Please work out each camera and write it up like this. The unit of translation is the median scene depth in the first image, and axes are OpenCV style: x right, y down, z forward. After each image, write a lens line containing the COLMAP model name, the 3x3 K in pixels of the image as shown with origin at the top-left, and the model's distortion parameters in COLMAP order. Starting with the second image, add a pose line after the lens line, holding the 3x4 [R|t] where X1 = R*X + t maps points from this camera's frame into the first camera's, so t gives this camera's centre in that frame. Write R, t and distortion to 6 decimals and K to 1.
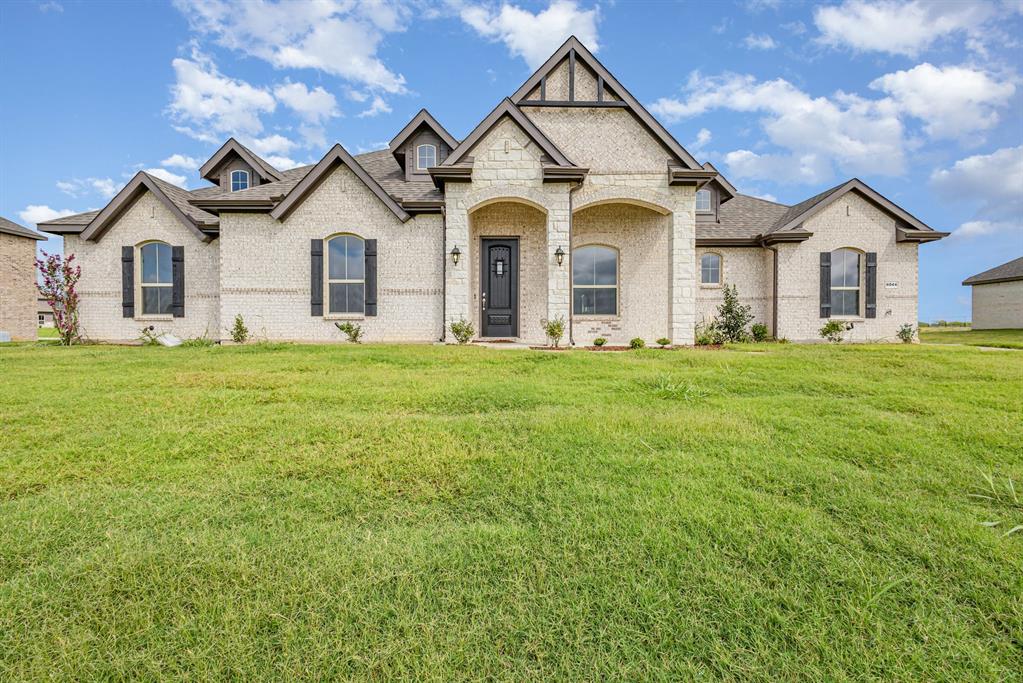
lens RADIAL K [[471.0, 0, 512.1], [0, 471.0, 336.0], [0, 0, 1]] dist [0.002132, -0.000819]
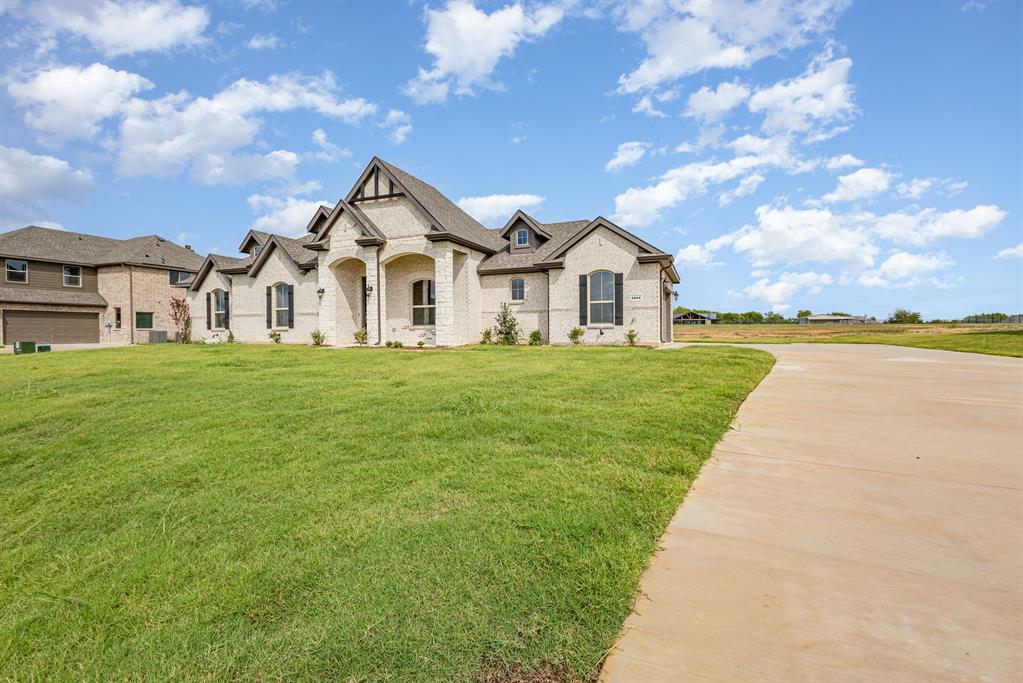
lens RADIAL K [[476.0, 0, 507.5], [0, 476.0, 328.6], [0, 0, 1]] dist [-0.000099, -0.000293]
pose [[0.920368, -0.008847, -0.390954, 1.103559], [-0.001588, 0.999651, -0.026359, 0.004463], [0.391051, 0.024881, 0.920033, -0.310769]]
